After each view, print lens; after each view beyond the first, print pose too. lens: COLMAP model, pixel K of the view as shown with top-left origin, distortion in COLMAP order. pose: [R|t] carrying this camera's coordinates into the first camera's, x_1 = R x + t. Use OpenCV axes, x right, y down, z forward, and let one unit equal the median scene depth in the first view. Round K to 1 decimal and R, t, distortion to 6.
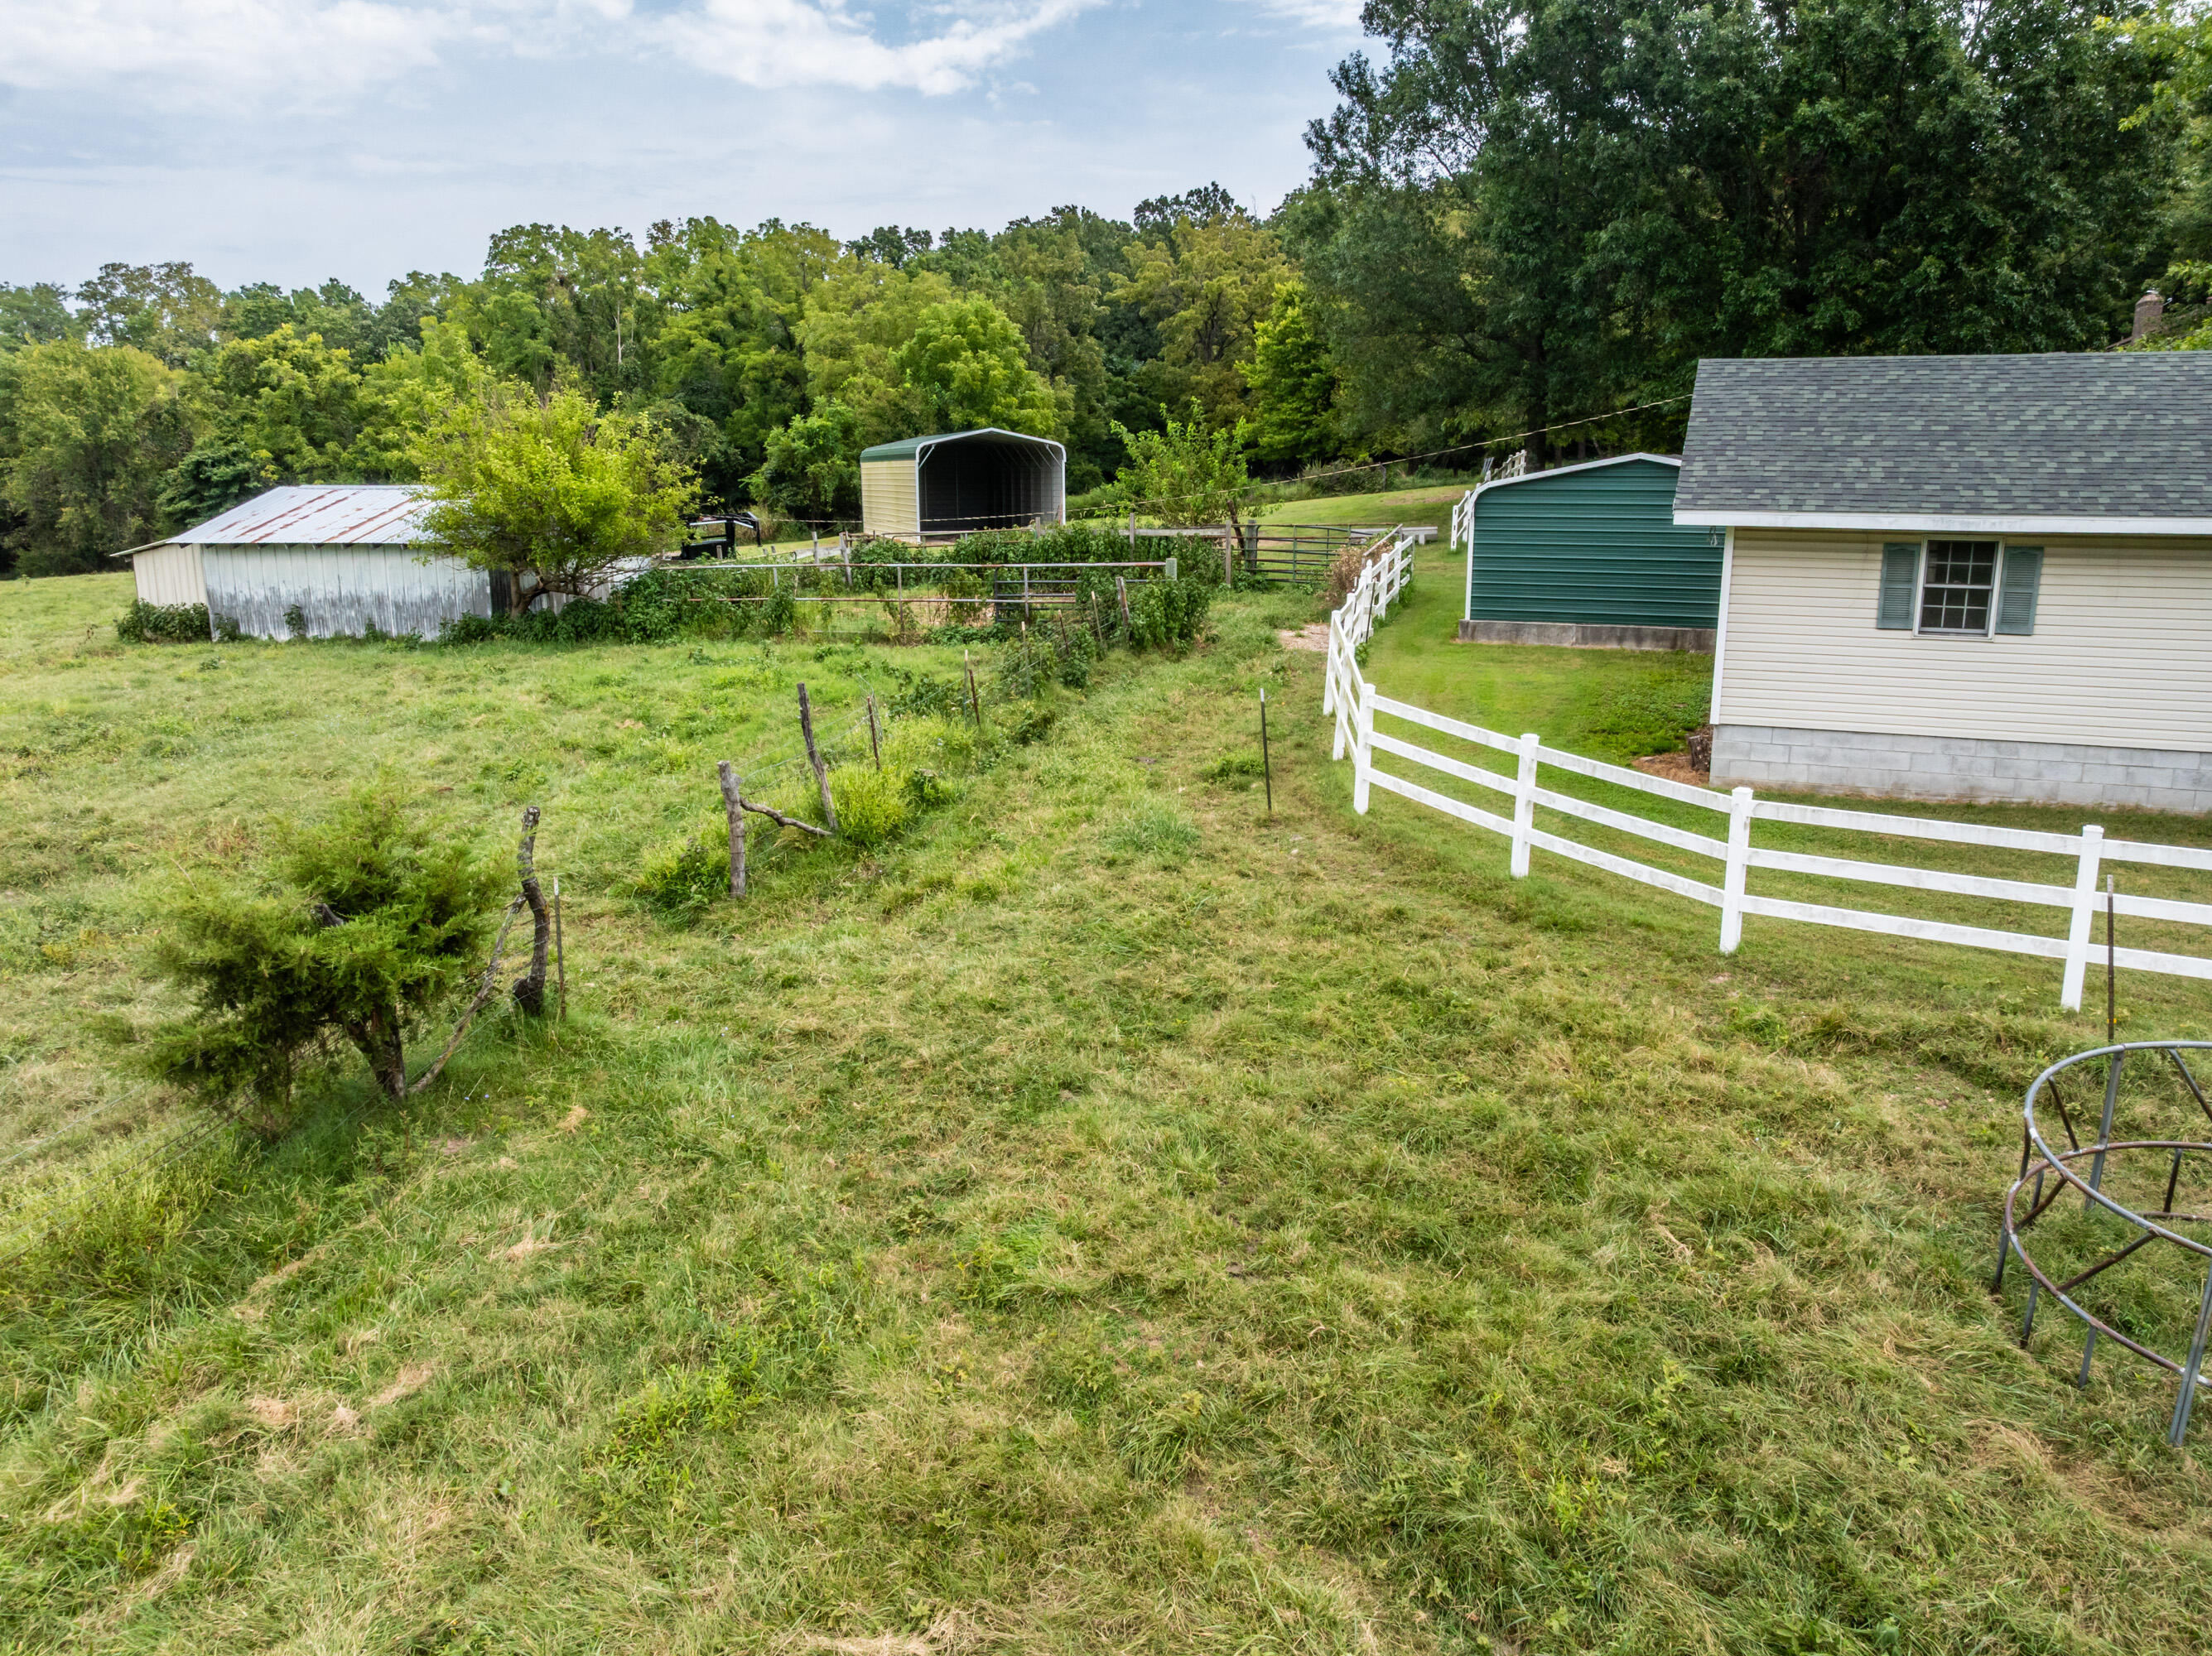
lens RADIAL K [[1530.0, 0, 1106.0], [0, 1530.0, 828.0], [0, 0, 1]] dist [-0.031085, 0.000551]
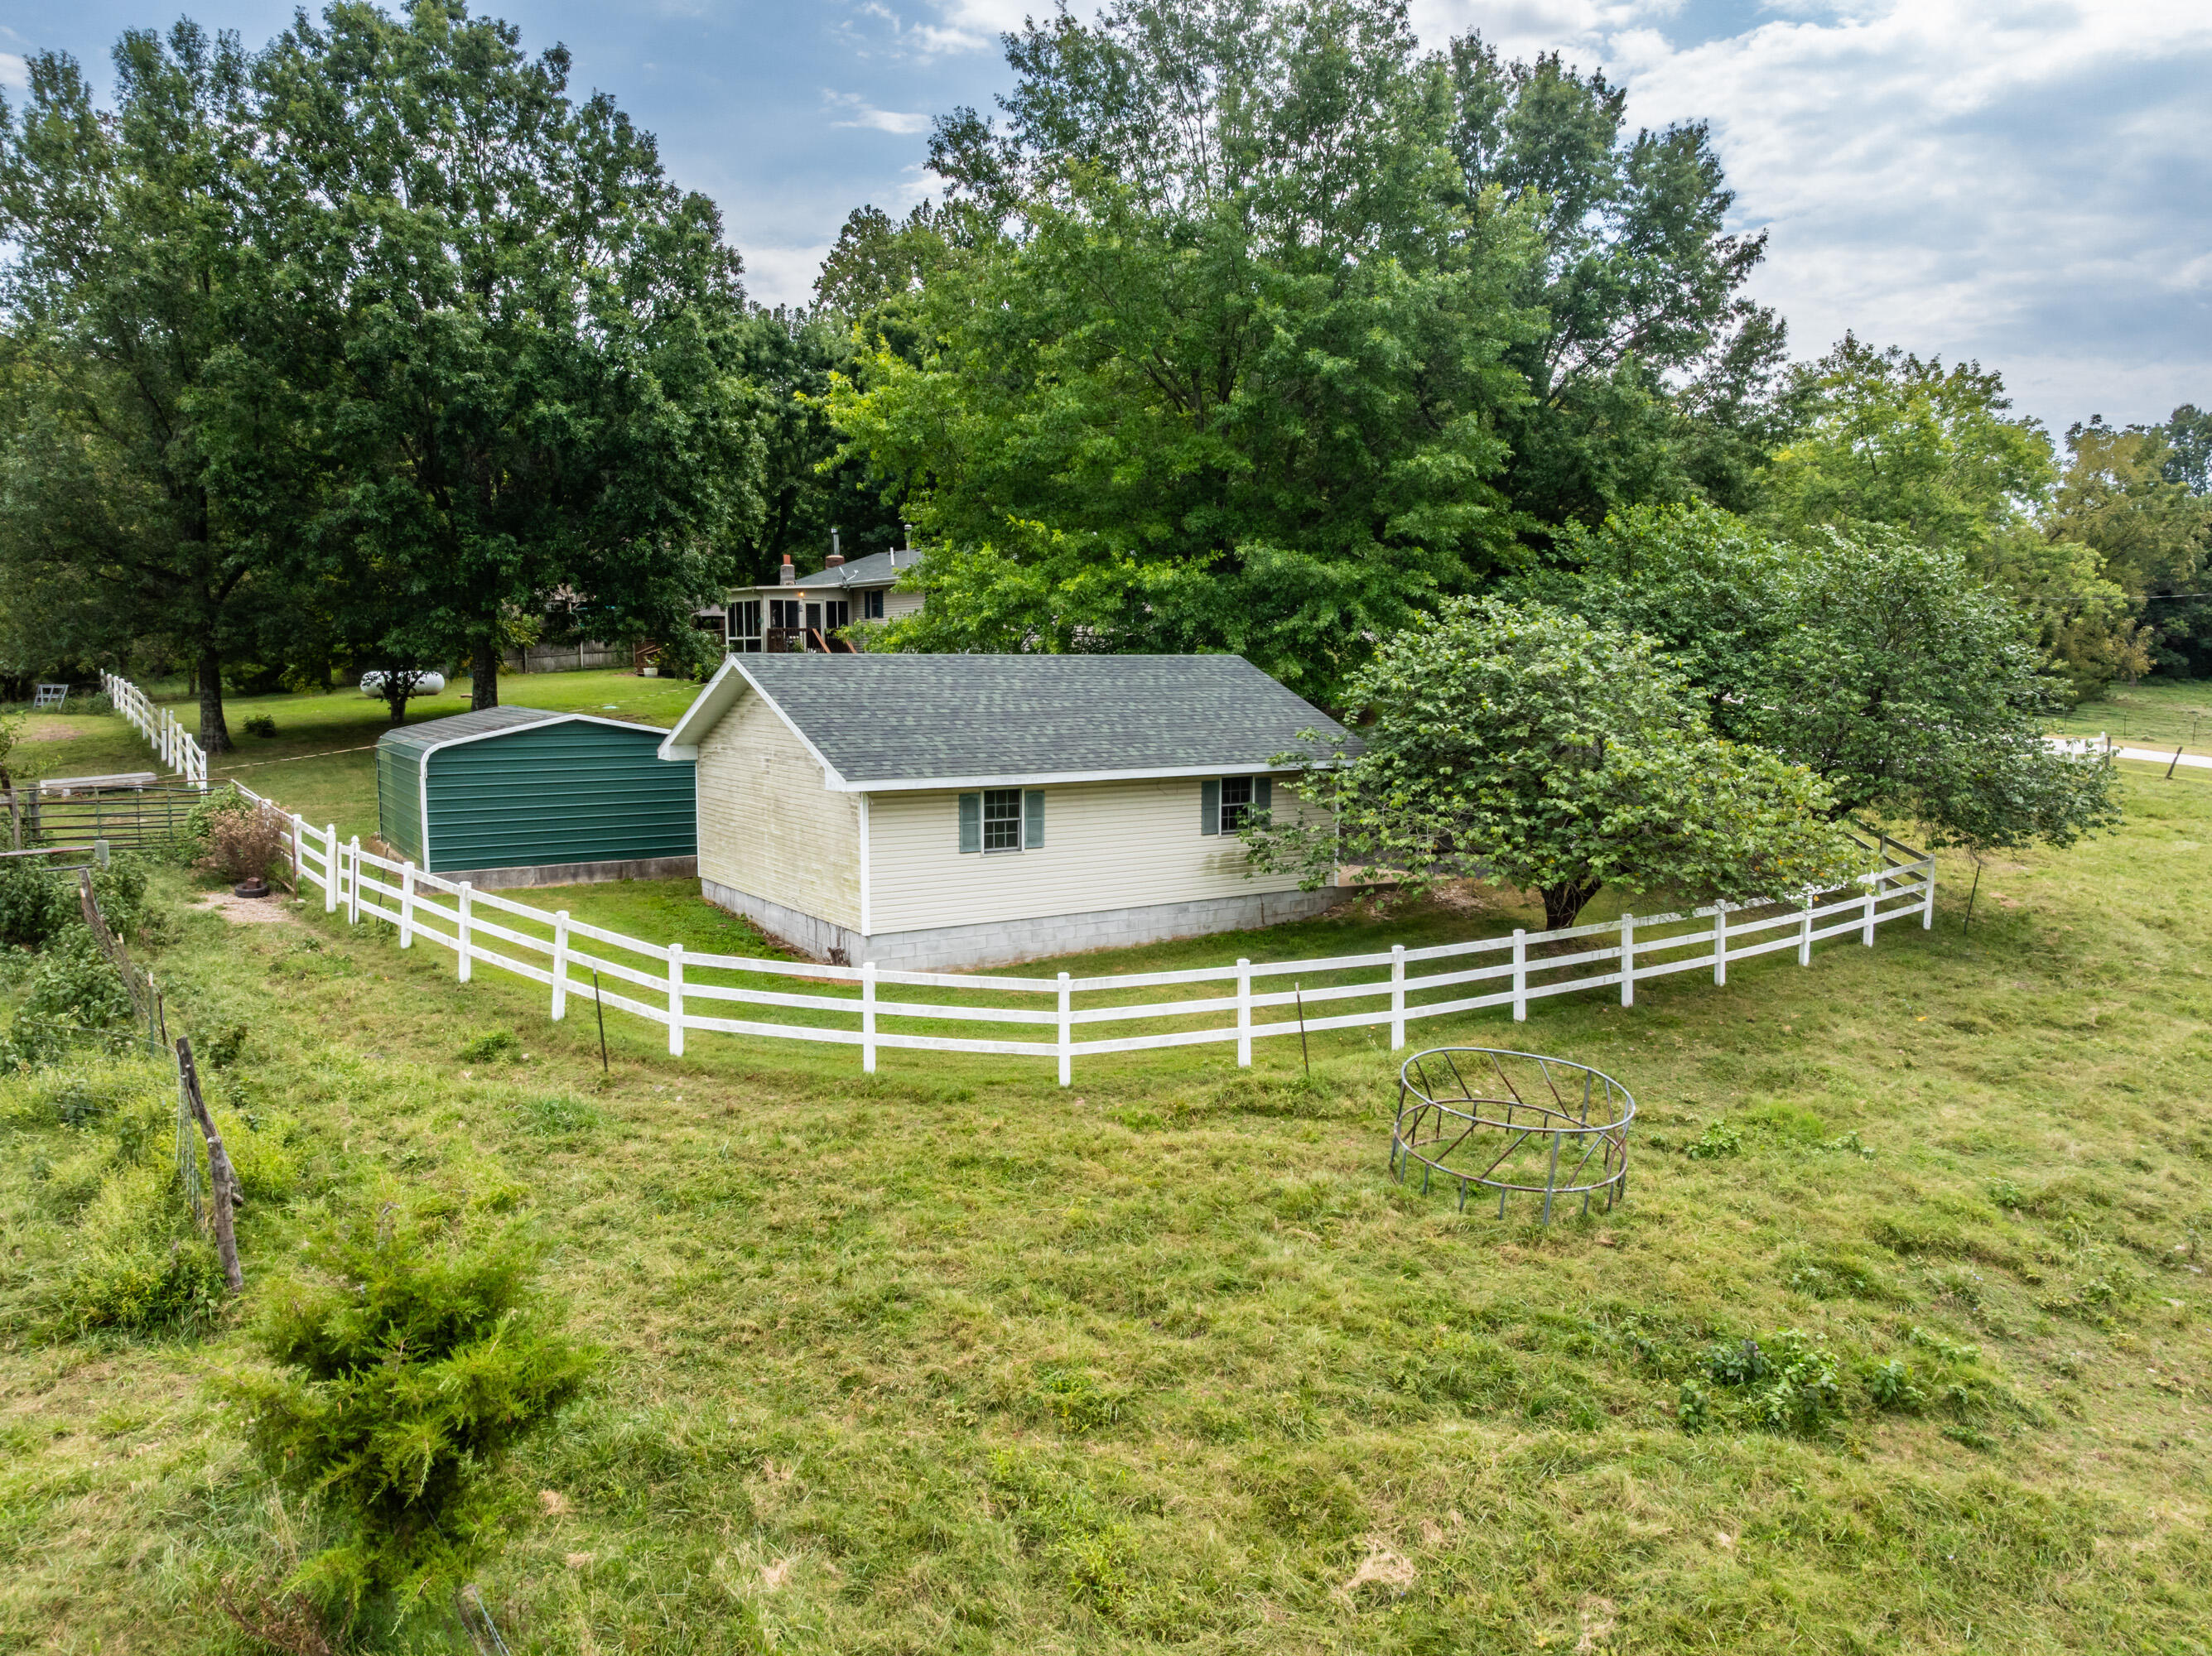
lens RADIAL K [[1530.0, 0, 1106.0], [0, 1530.0, 828.0], [0, 0, 1]] dist [-0.031085, 0.000551]
pose [[0.560141, -0.083103, 0.824218, -0.612019], [0.186275, 0.982111, -0.027571, -0.091406], [-0.807182, 0.168975, 0.565601, 0.073135]]
